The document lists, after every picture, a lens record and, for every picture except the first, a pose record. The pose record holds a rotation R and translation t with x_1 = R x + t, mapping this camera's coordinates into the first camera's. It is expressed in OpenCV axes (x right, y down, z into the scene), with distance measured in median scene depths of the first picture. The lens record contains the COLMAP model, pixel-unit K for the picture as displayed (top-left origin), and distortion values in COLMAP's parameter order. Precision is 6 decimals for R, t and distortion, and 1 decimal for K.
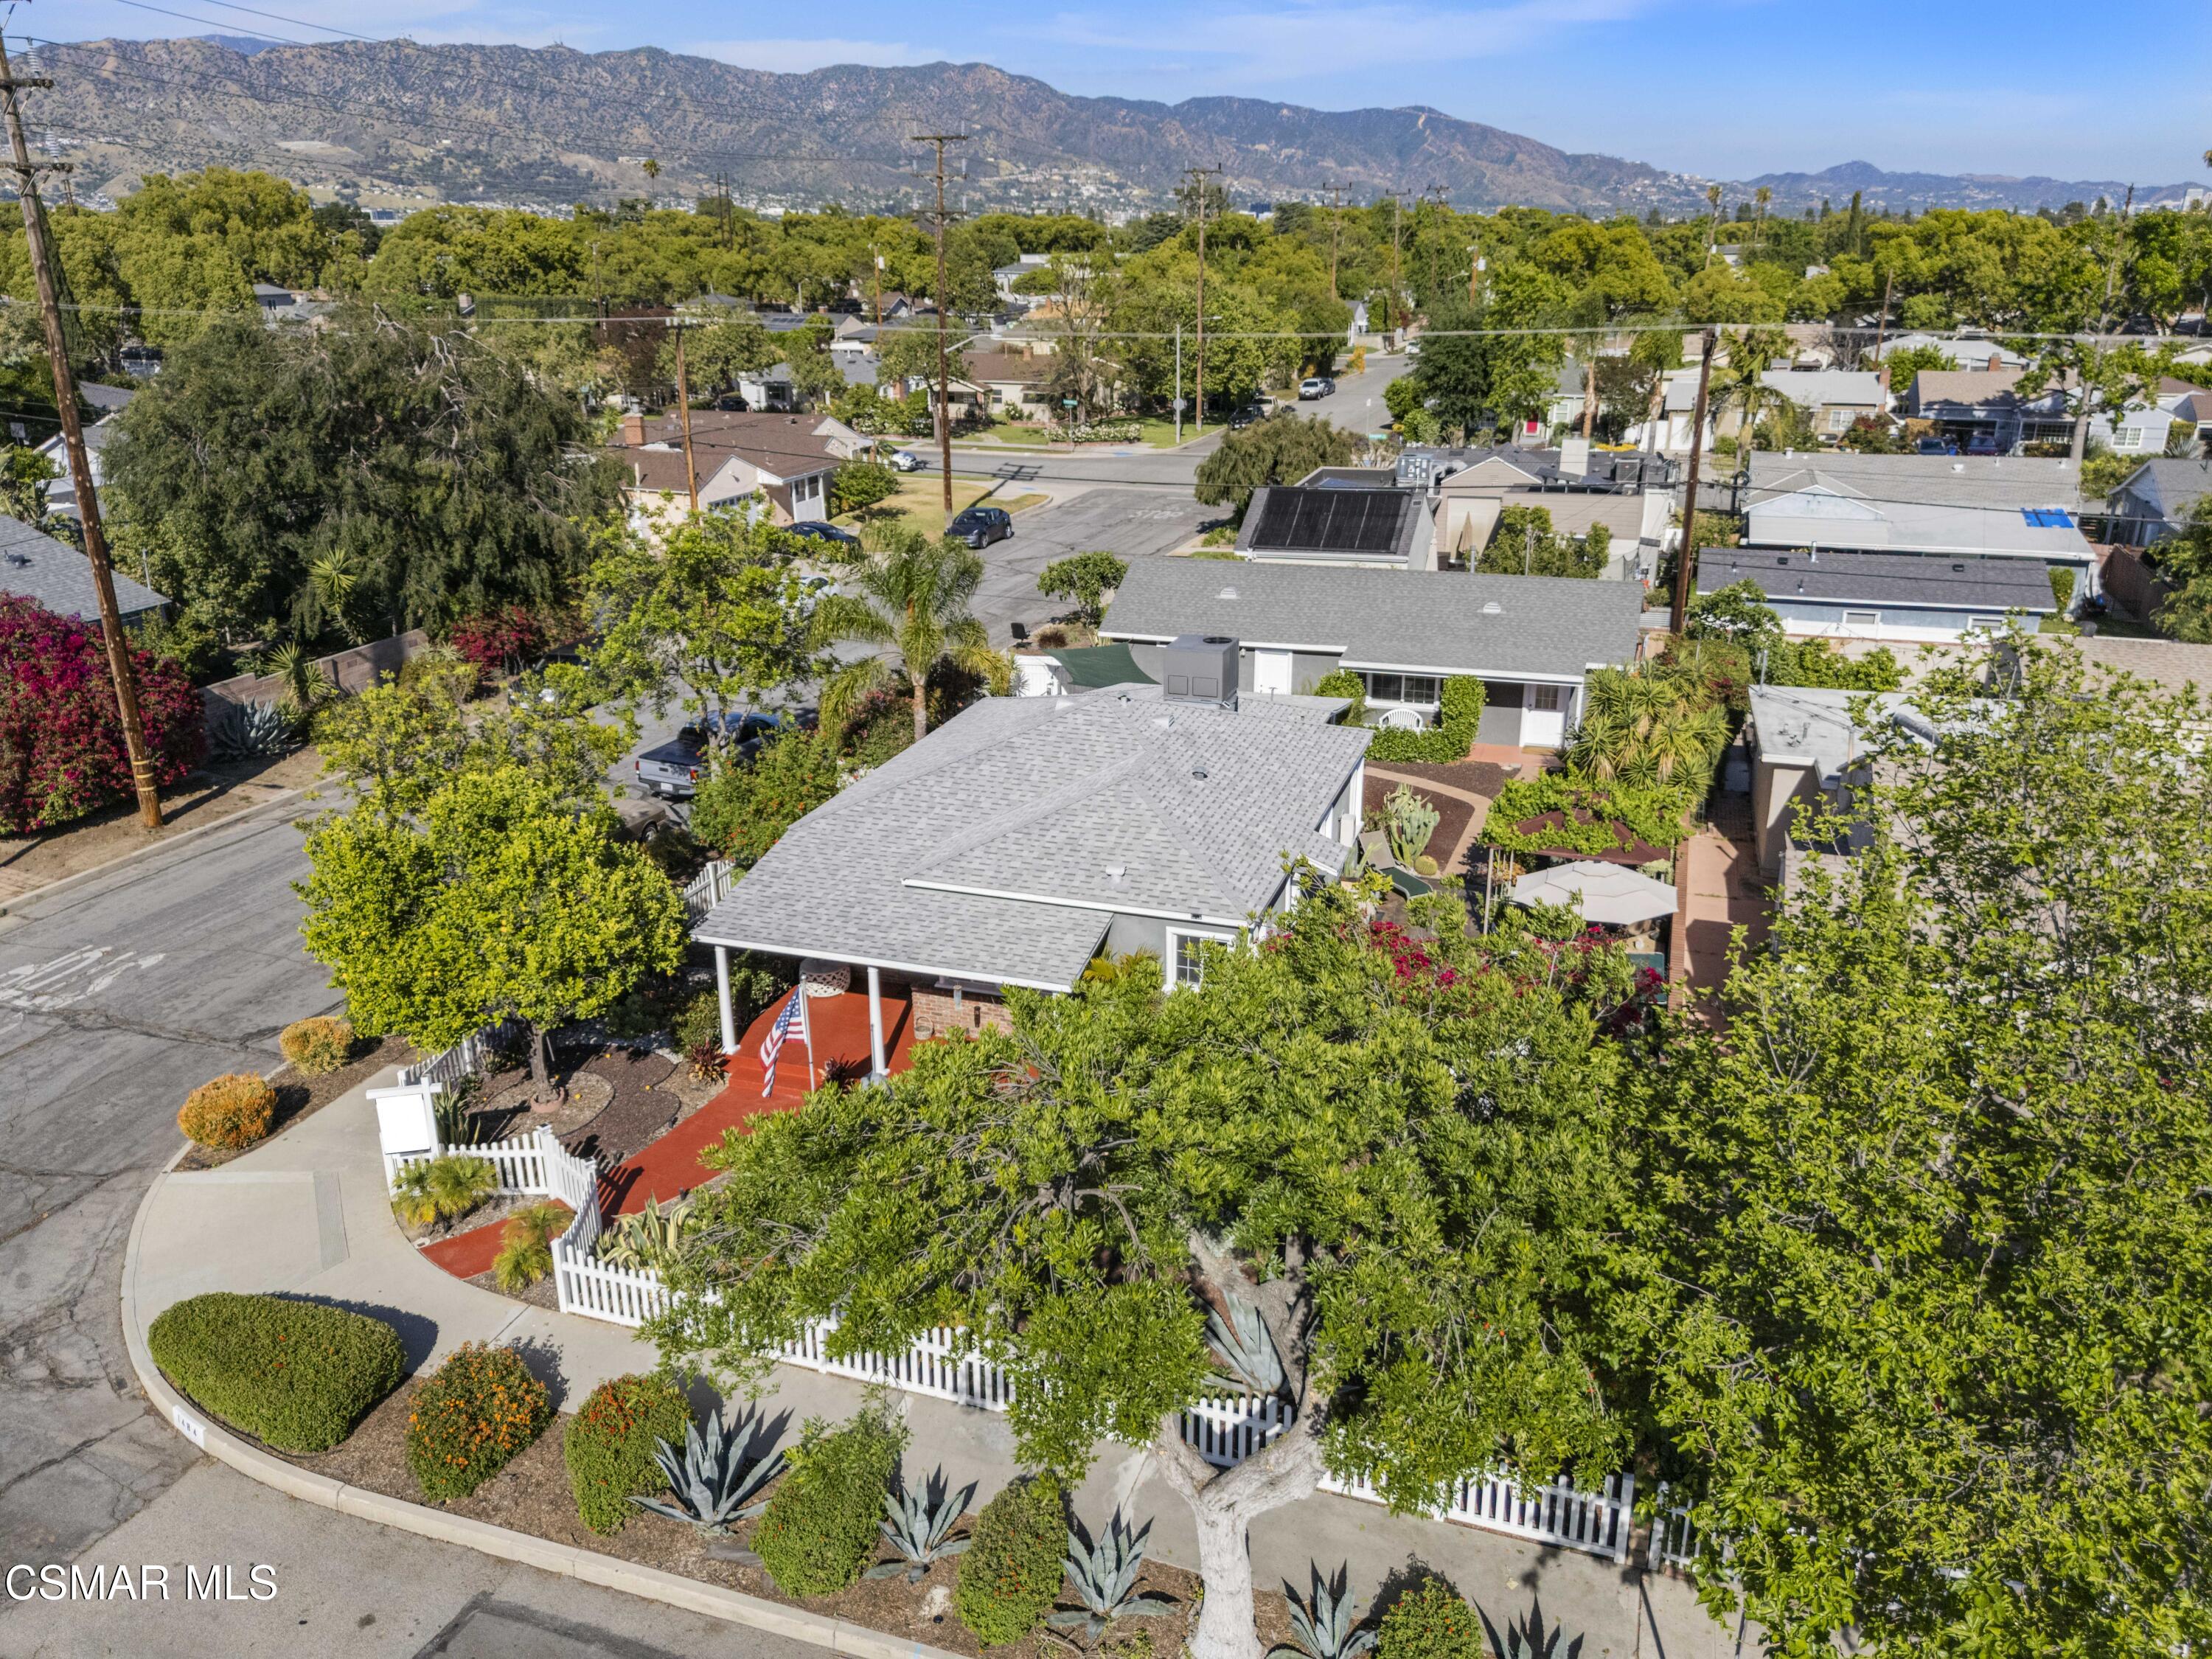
lens RADIAL K [[1607.7, 0, 1113.2], [0, 1607.7, 823.4], [0, 0, 1]] dist [0.063803, -0.047789]
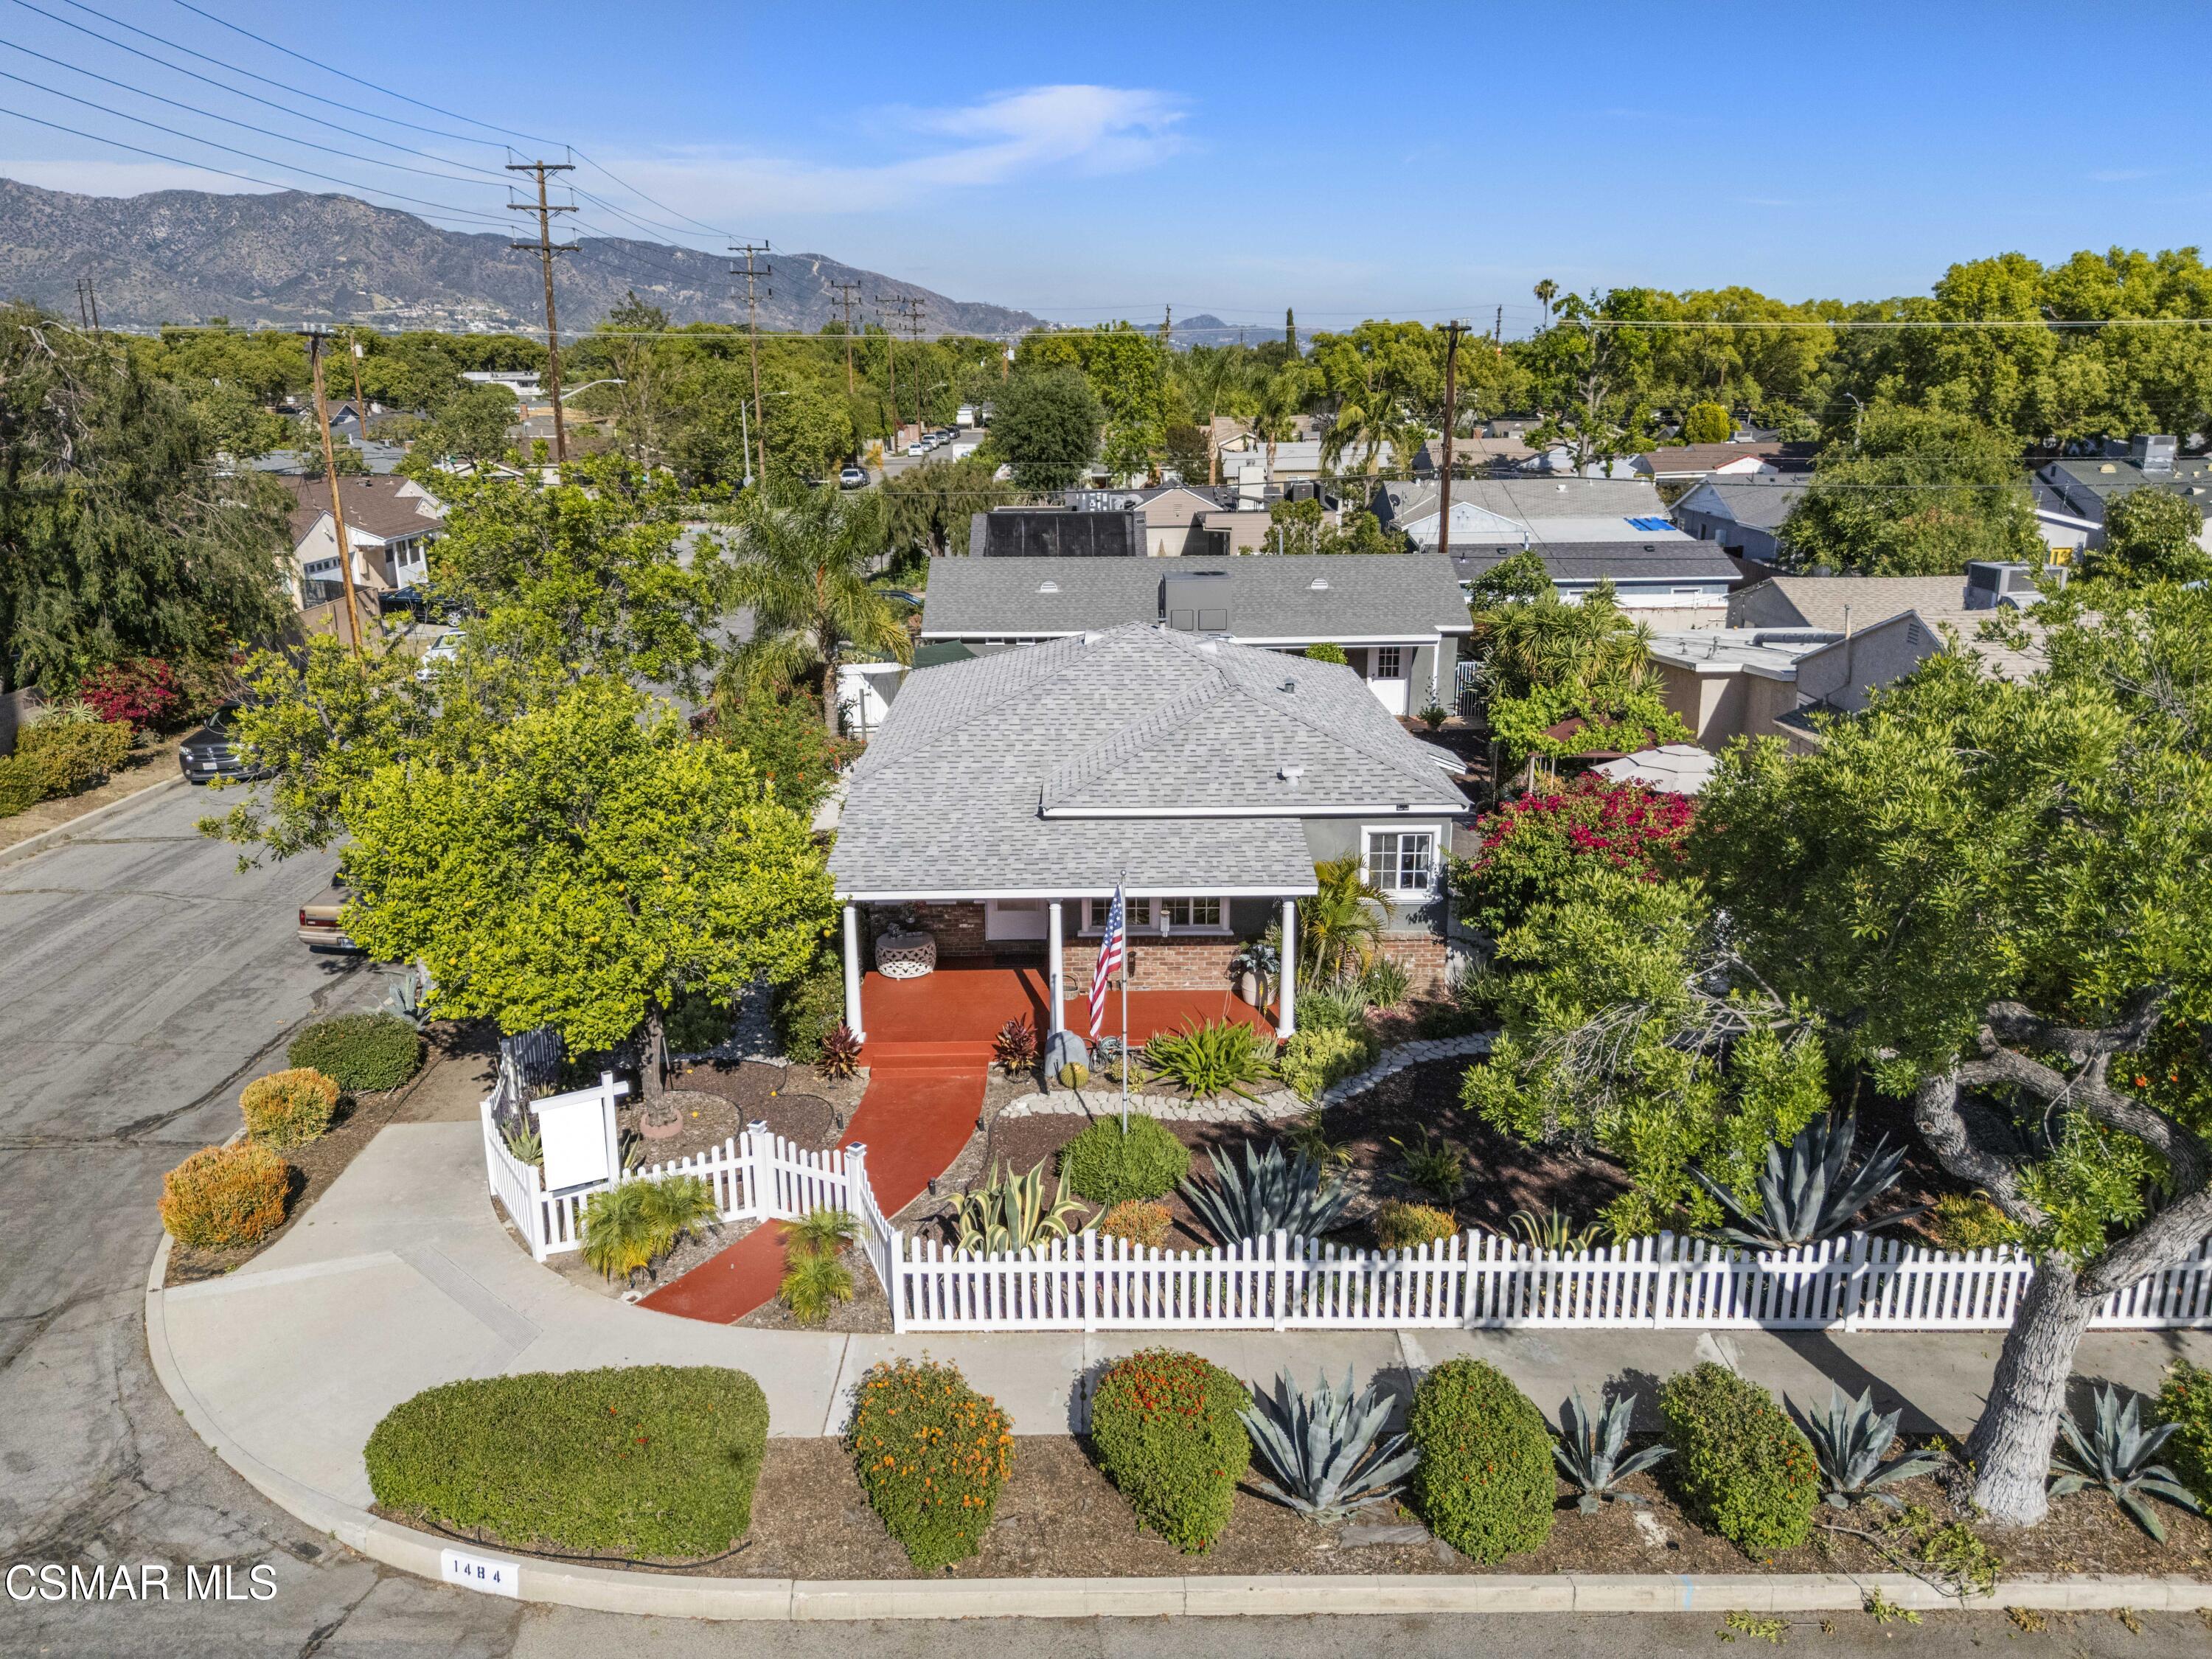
lens RADIAL K [[1607.7, 0, 1102.2], [0, 1607.7, 820.5], [0, 0, 1]] dist [0.063803, -0.047789]
pose [[0.943927, -0.088196, 0.318156, -0.368023], [0.112824, 0.991814, -0.059791, 0.093393], [-0.310278, 0.092334, 0.946151, 0.181454]]
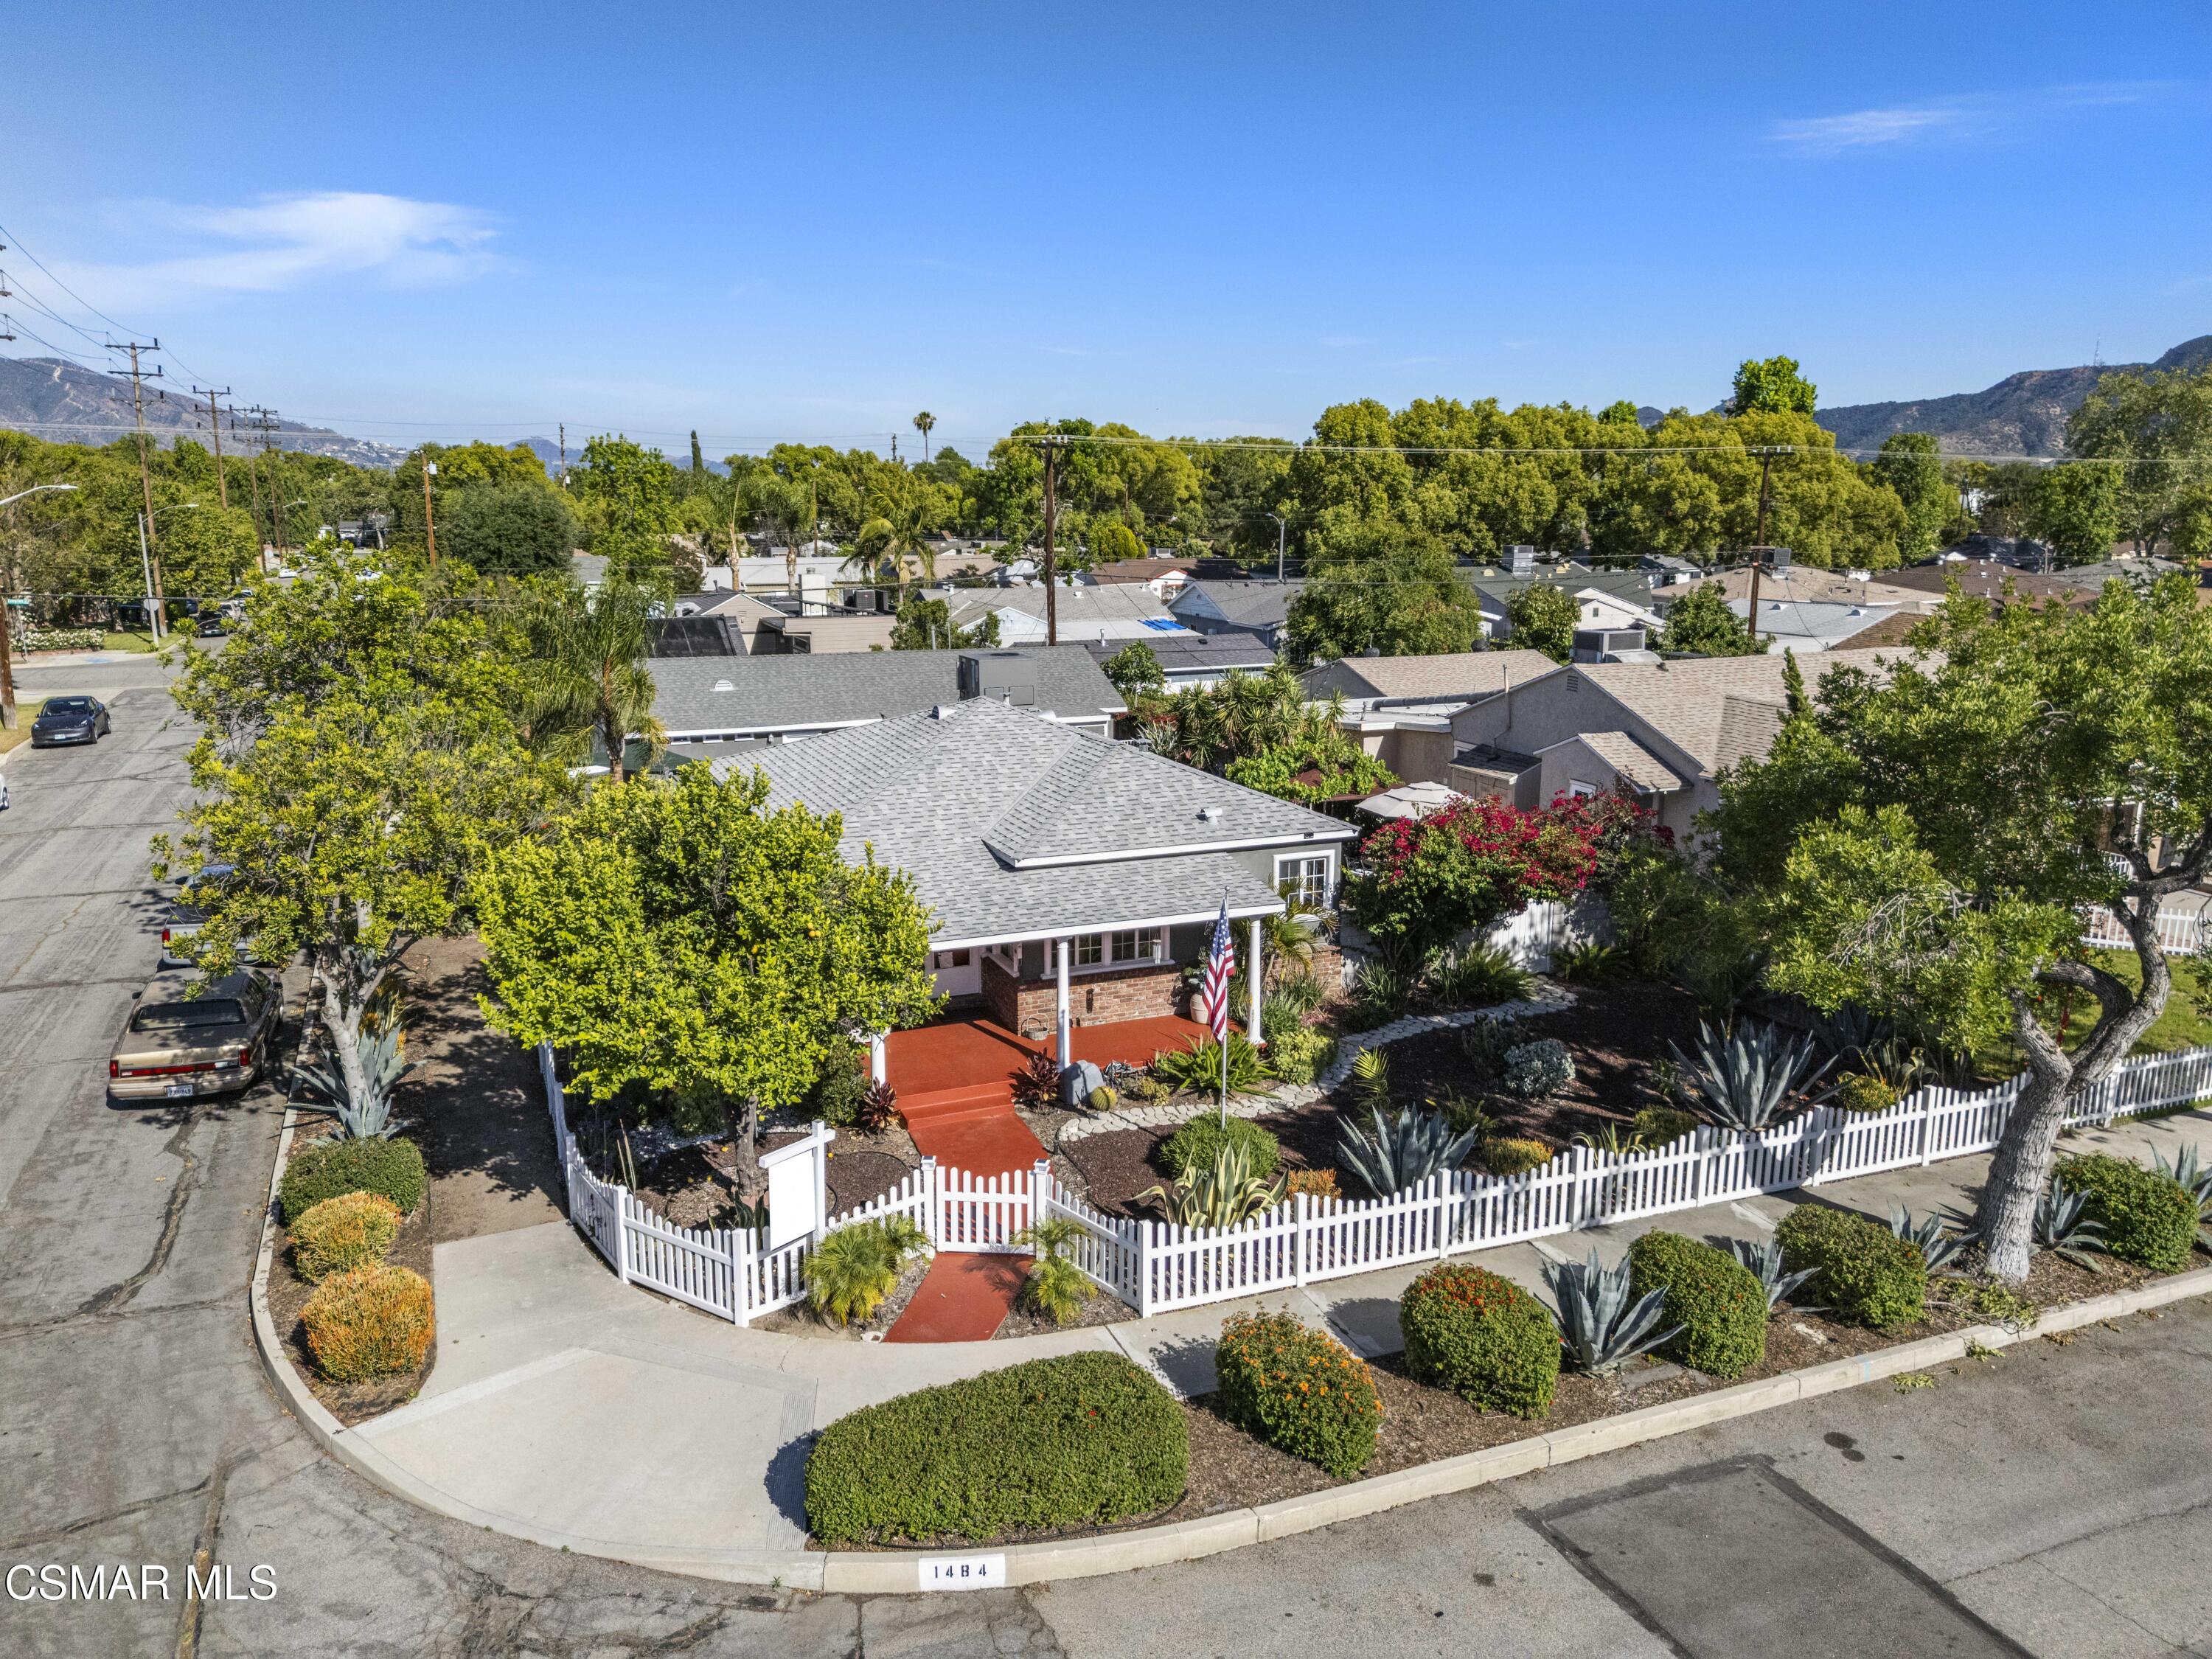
lens RADIAL K [[1607.7, 0, 1092.1], [0, 1607.7, 837.9], [0, 0, 1]] dist [0.063803, -0.047789]
pose [[0.754089, -0.130641, 0.643648, -0.670908], [0.219705, 0.973734, -0.059764, 0.084227], [-0.618935, 0.186479, 0.762984, 0.272227]]
